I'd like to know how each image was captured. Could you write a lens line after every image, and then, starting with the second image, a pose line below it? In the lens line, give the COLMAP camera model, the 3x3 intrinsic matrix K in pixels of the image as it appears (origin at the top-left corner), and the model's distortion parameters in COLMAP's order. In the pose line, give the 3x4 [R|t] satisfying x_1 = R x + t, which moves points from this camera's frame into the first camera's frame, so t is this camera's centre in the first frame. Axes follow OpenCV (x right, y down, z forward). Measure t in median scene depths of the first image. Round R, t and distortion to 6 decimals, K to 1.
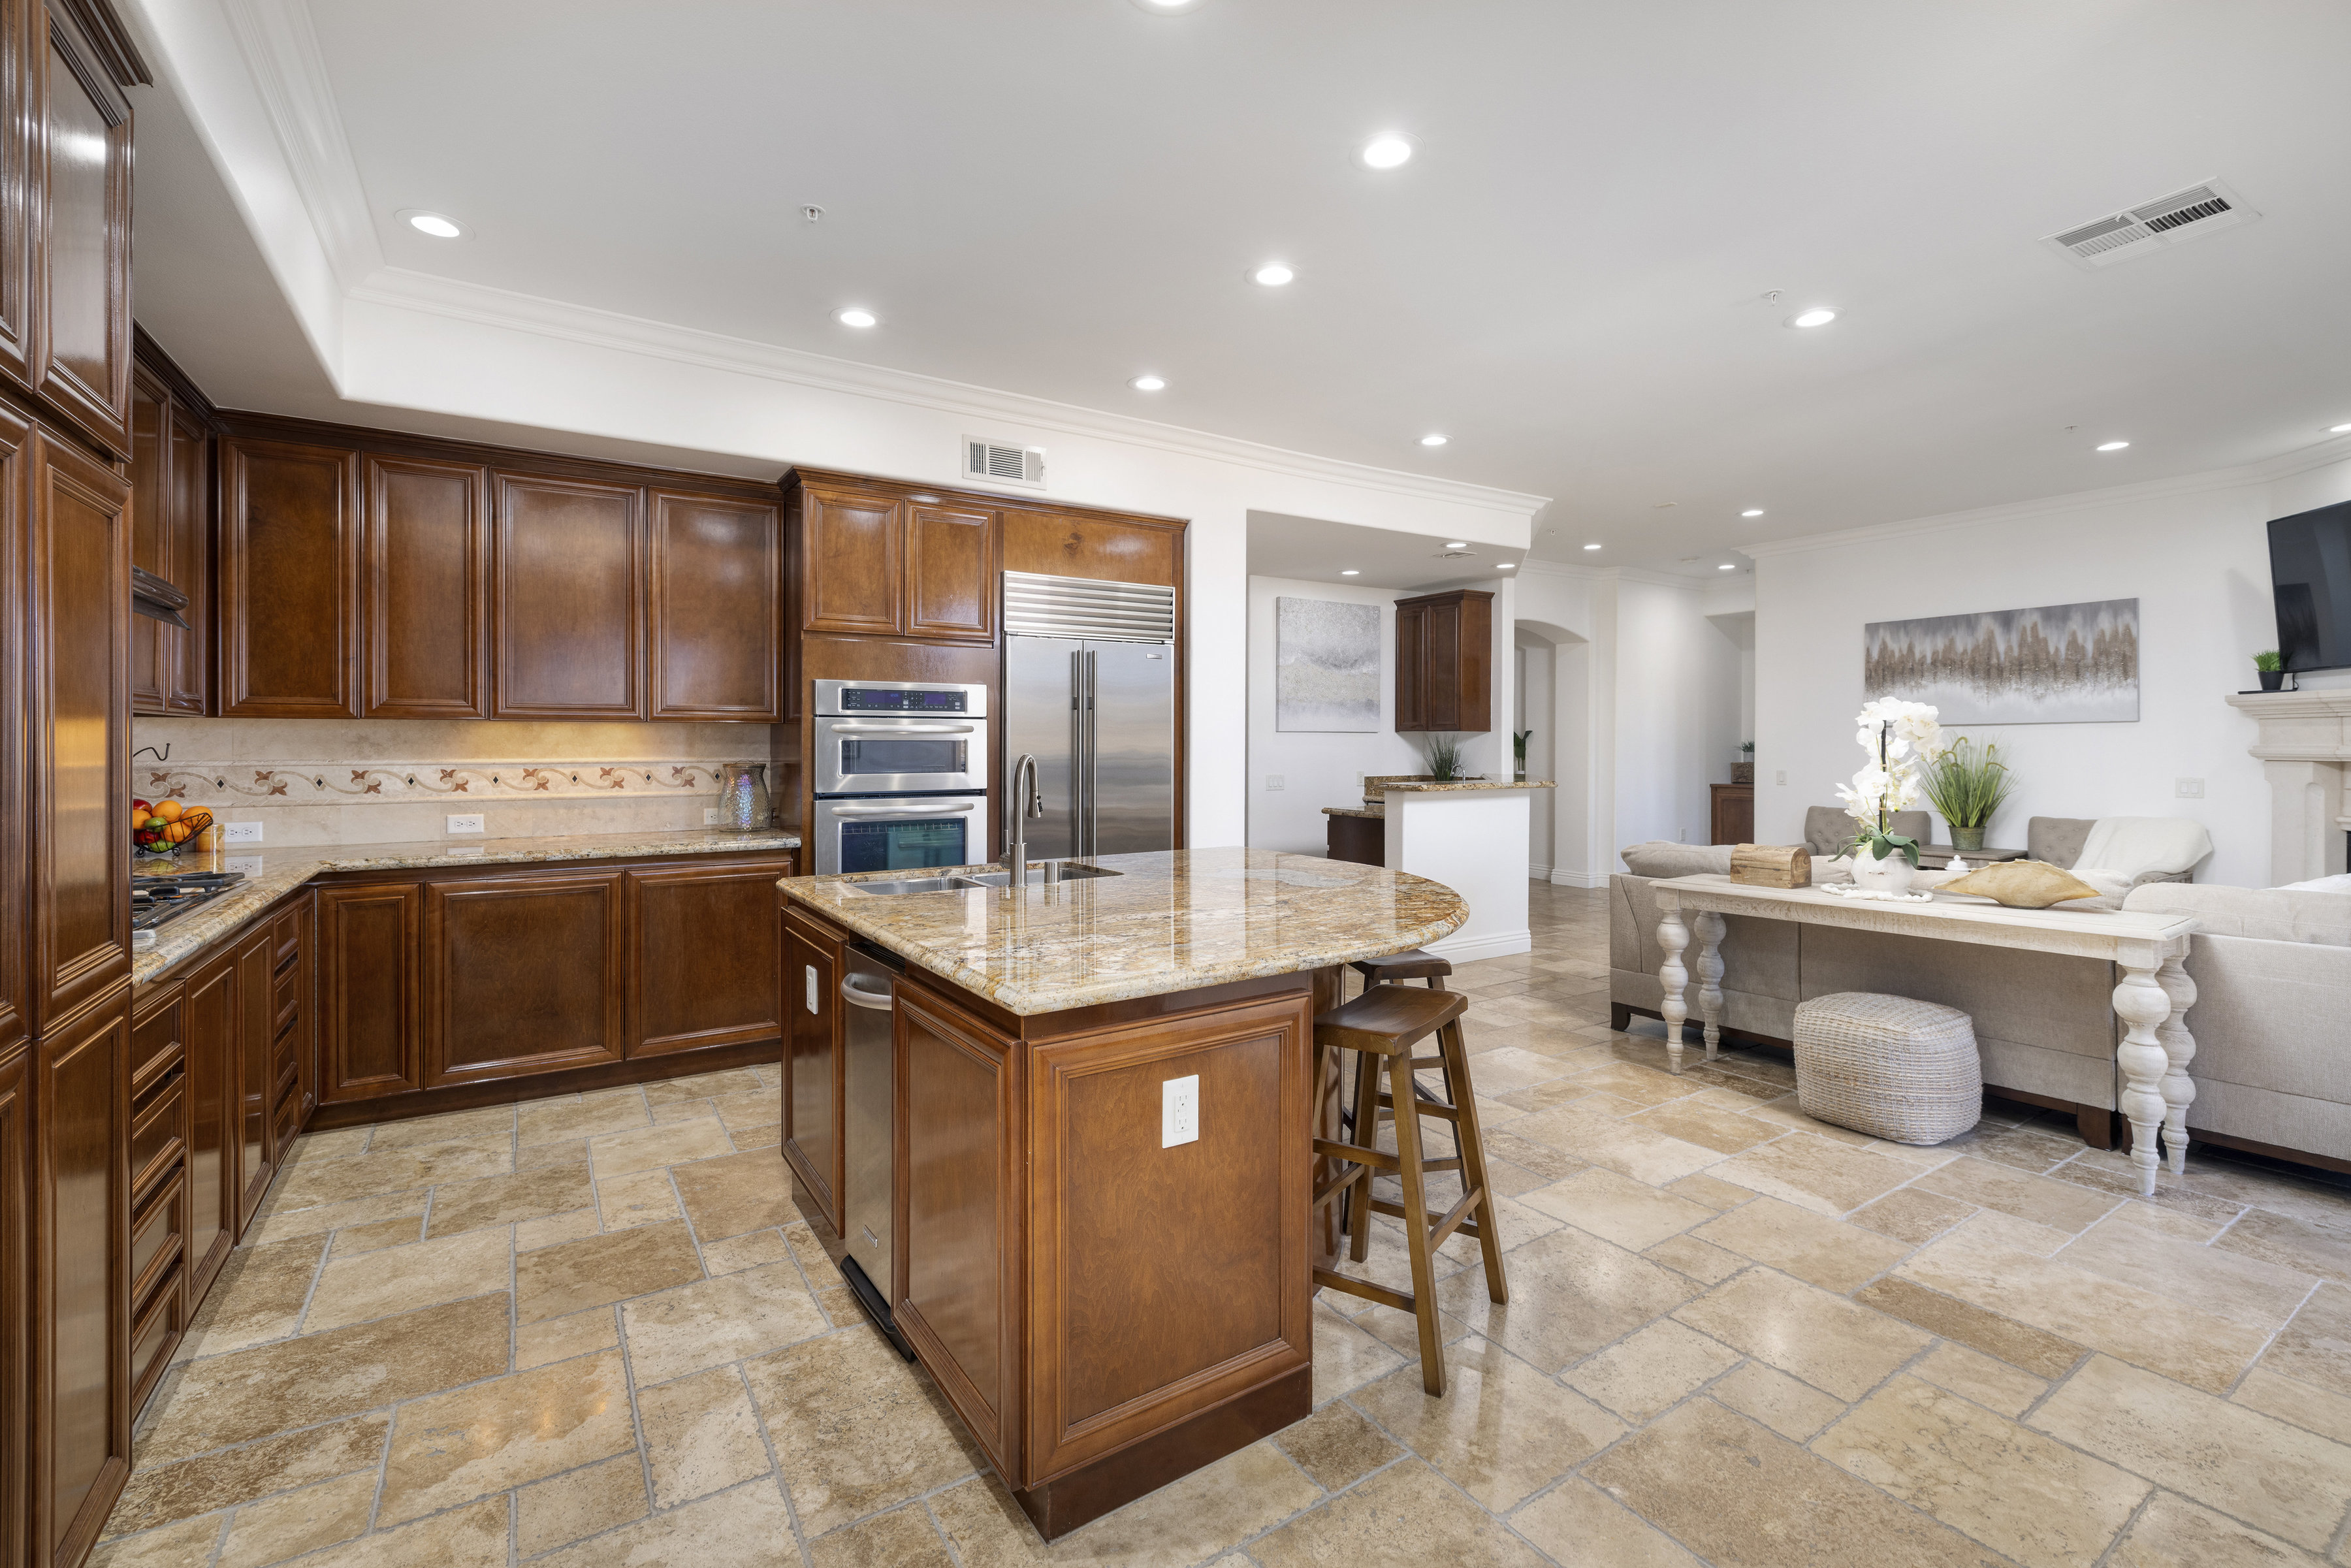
lens RADIAL K [[998.4, 0, 1175.6], [0, 998.4, 745.0], [0, 0, 1]] dist [0.003213, -0.001217]
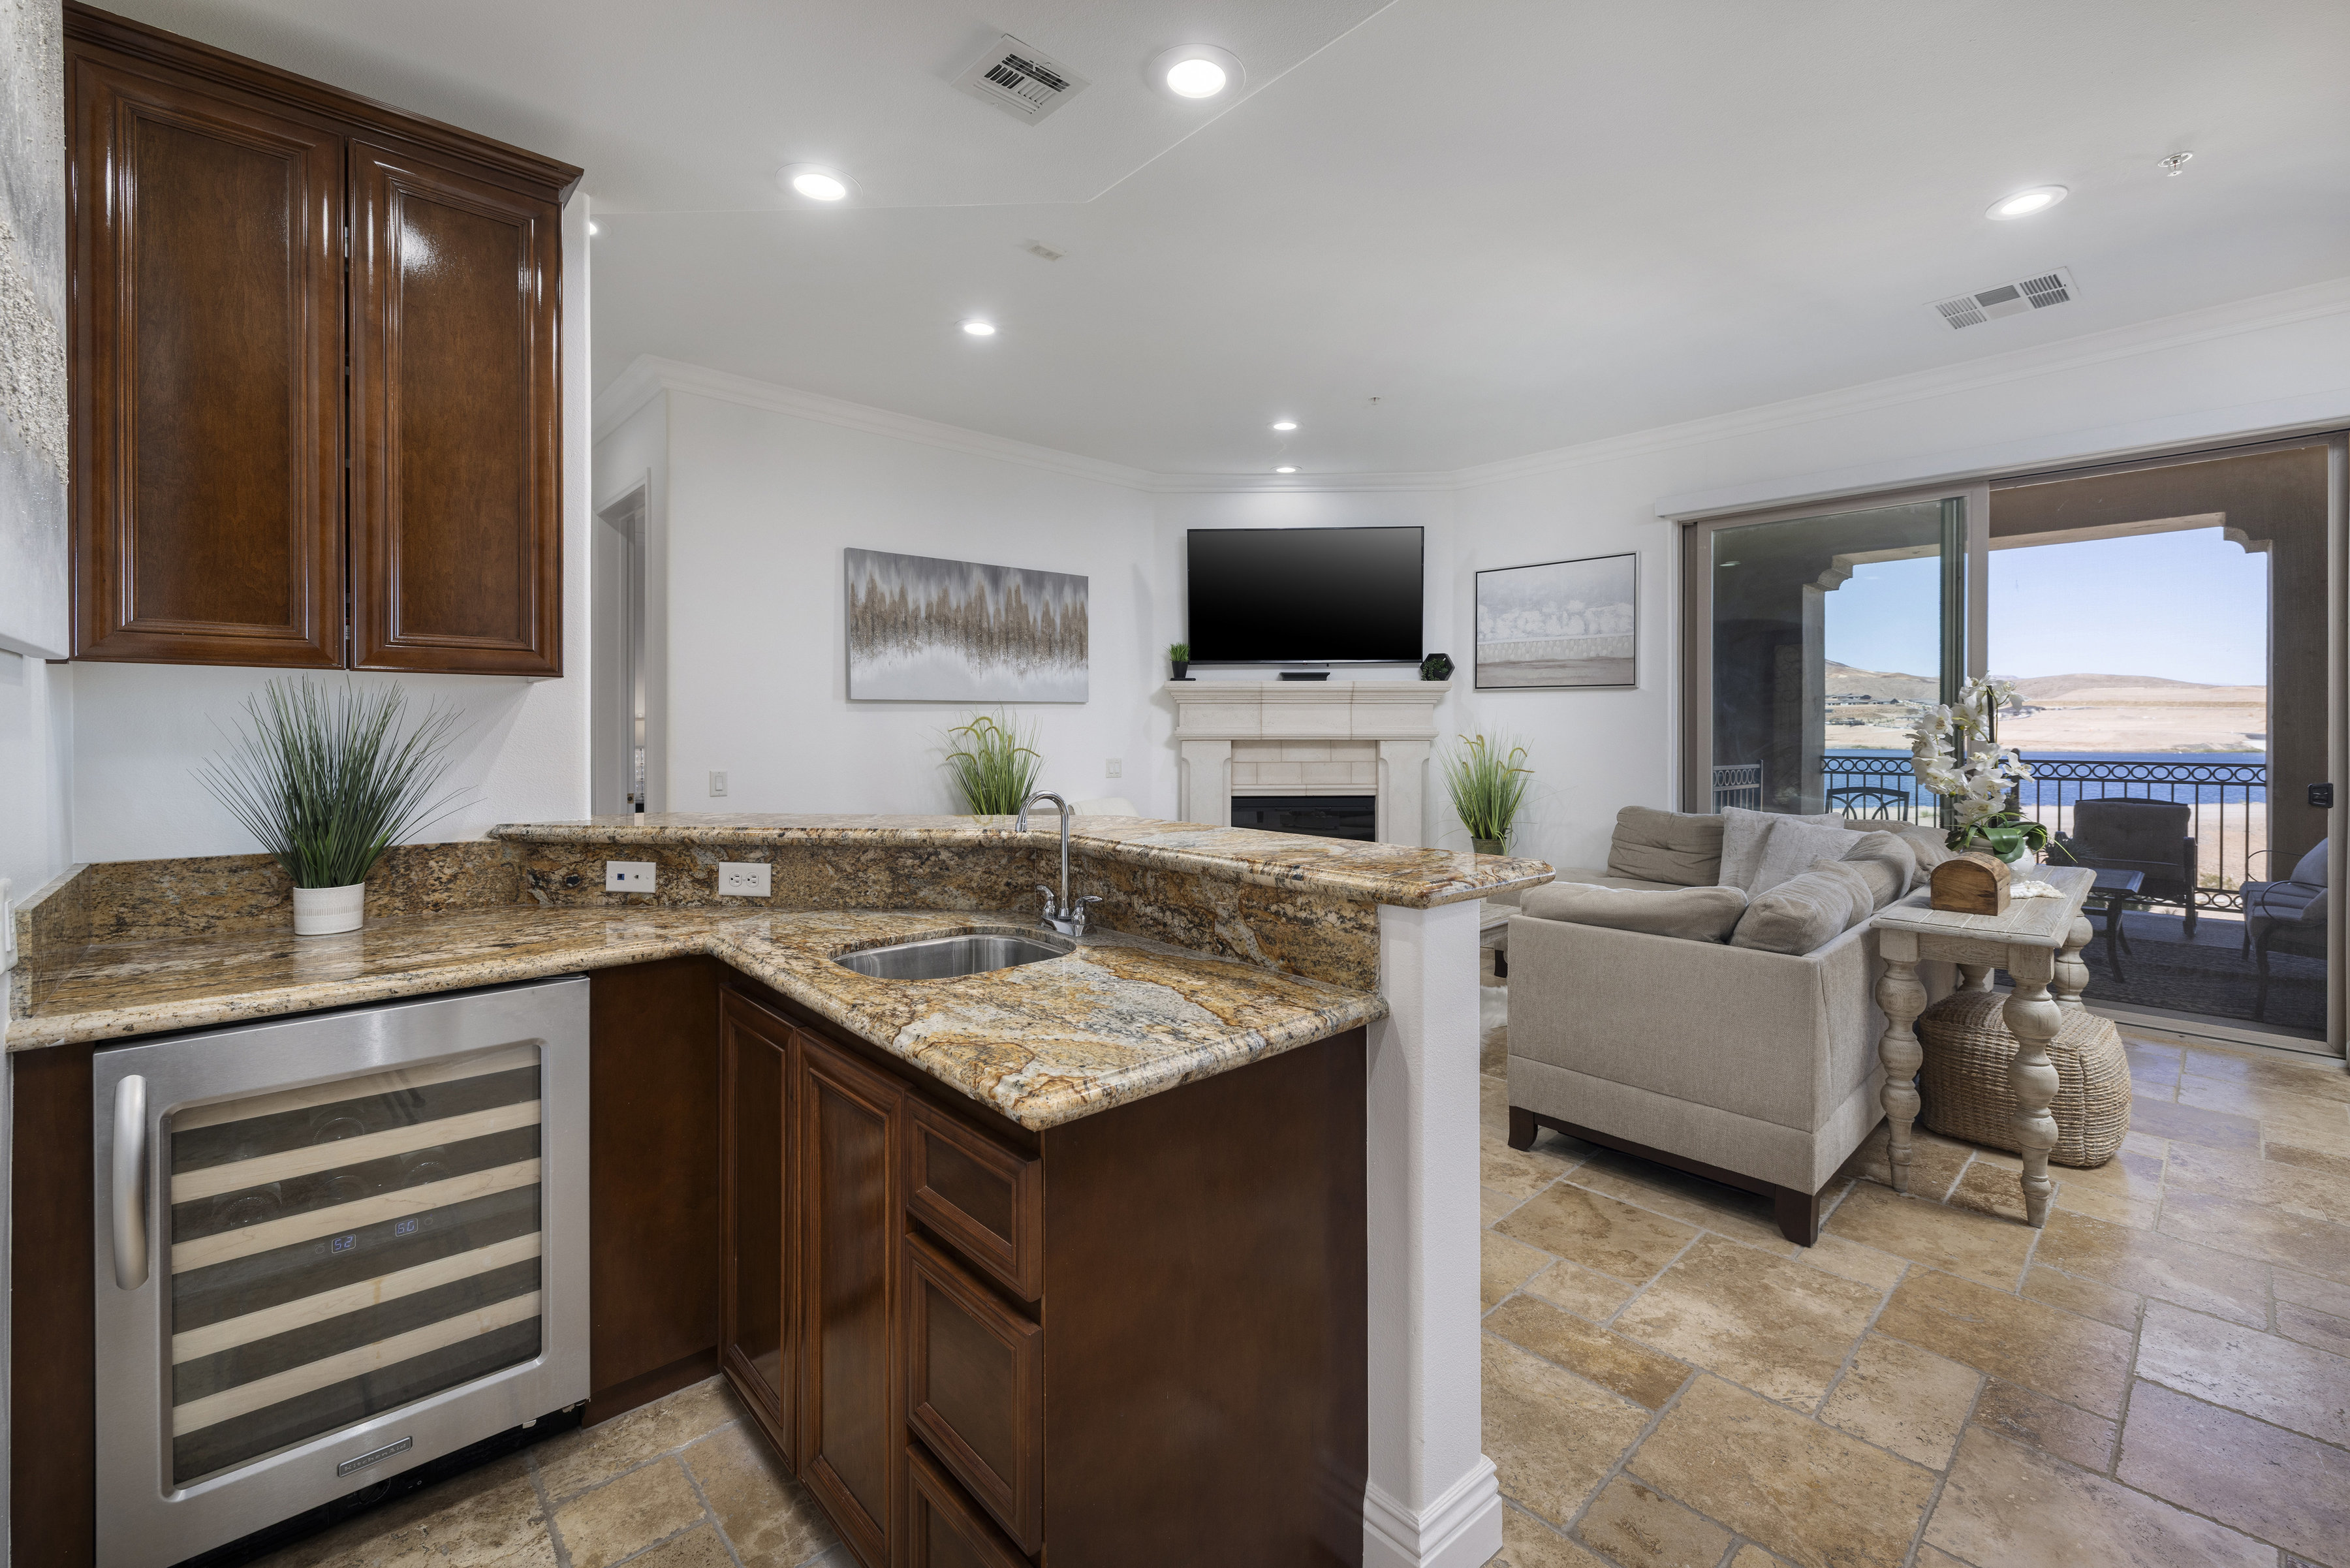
lens RADIAL K [[998.0, 0, 1182.5], [0, 998.0, 733.7], [0, 0, 1]] dist [0.003213, -0.001217]
pose [[-0.193051, -0.003018, 0.981184, -0.017059], [0.004896, 0.999980, 0.004039, 0.003079], [-0.981176, 0.005583, -0.193033, 1.092408]]
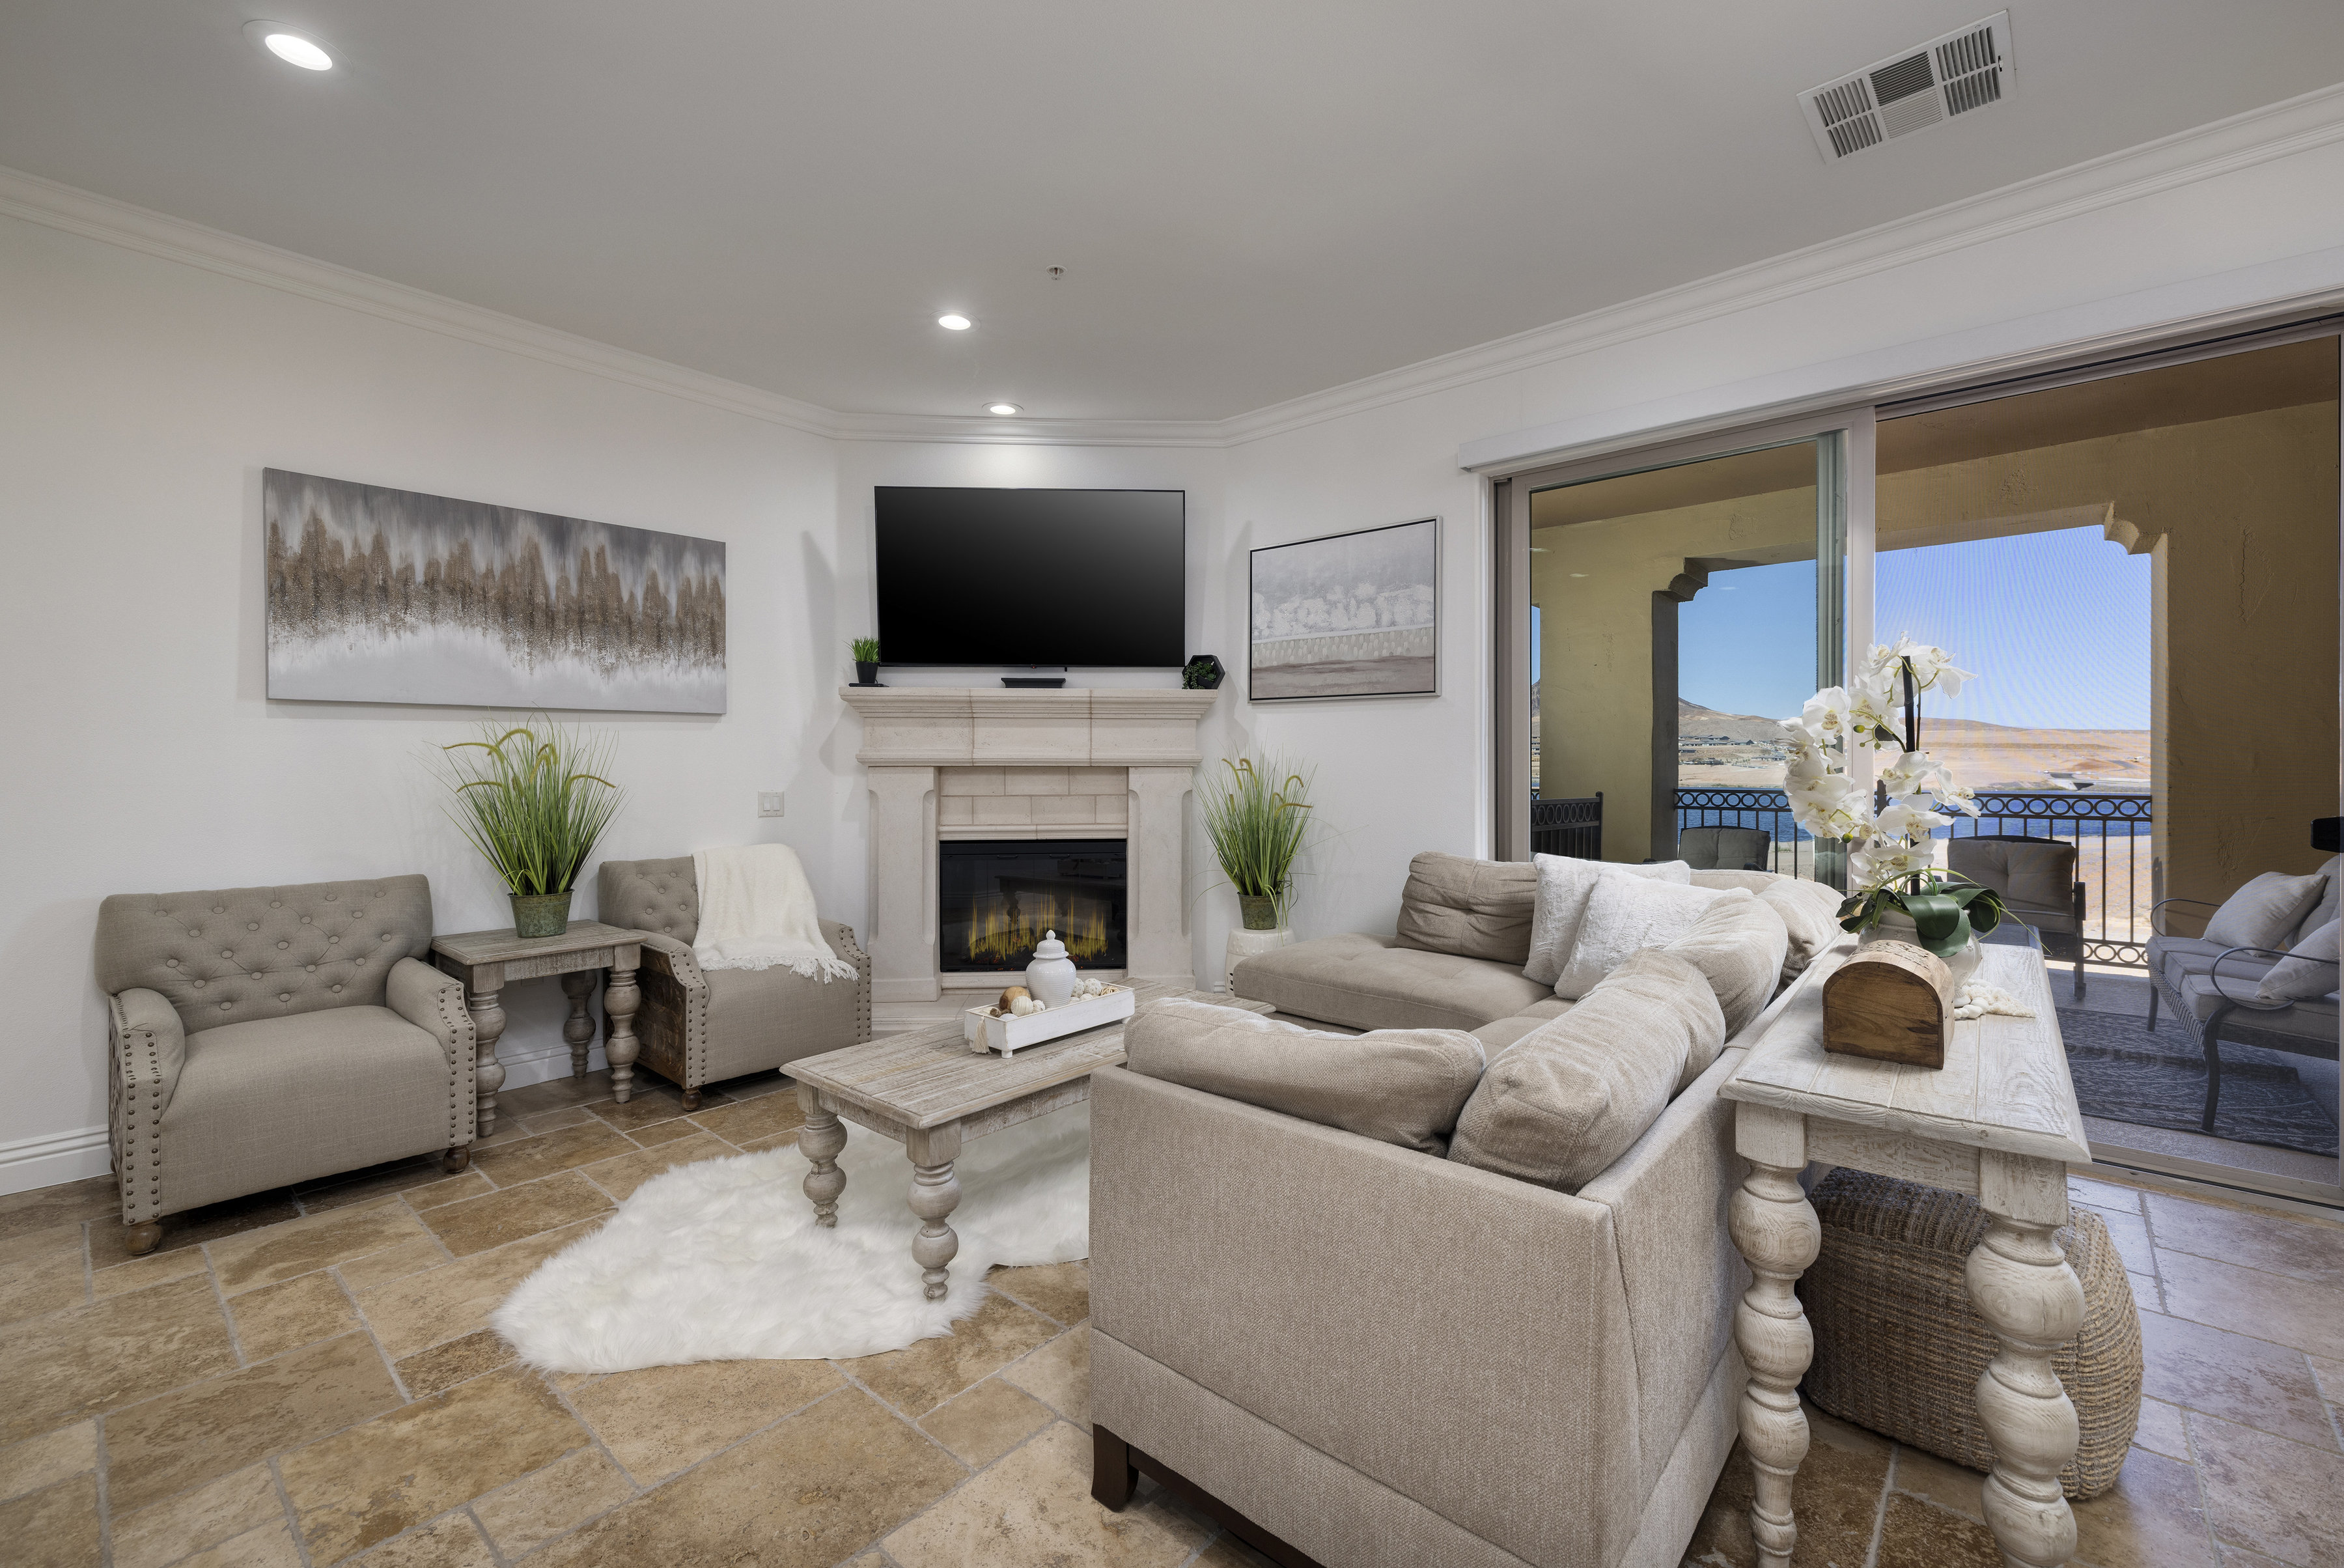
lens RADIAL K [[995.5, 0, 1181.4], [0, 995.5, 762.9], [0, 0, 1]] dist [0.003213, -0.001217]
pose [[-0.290265, 0.005687, 0.956929, 0.178516], [0.003523, 0.999982, -0.004875, 0.015796], [-0.956940, 0.001956, -0.290280, 0.888805]]
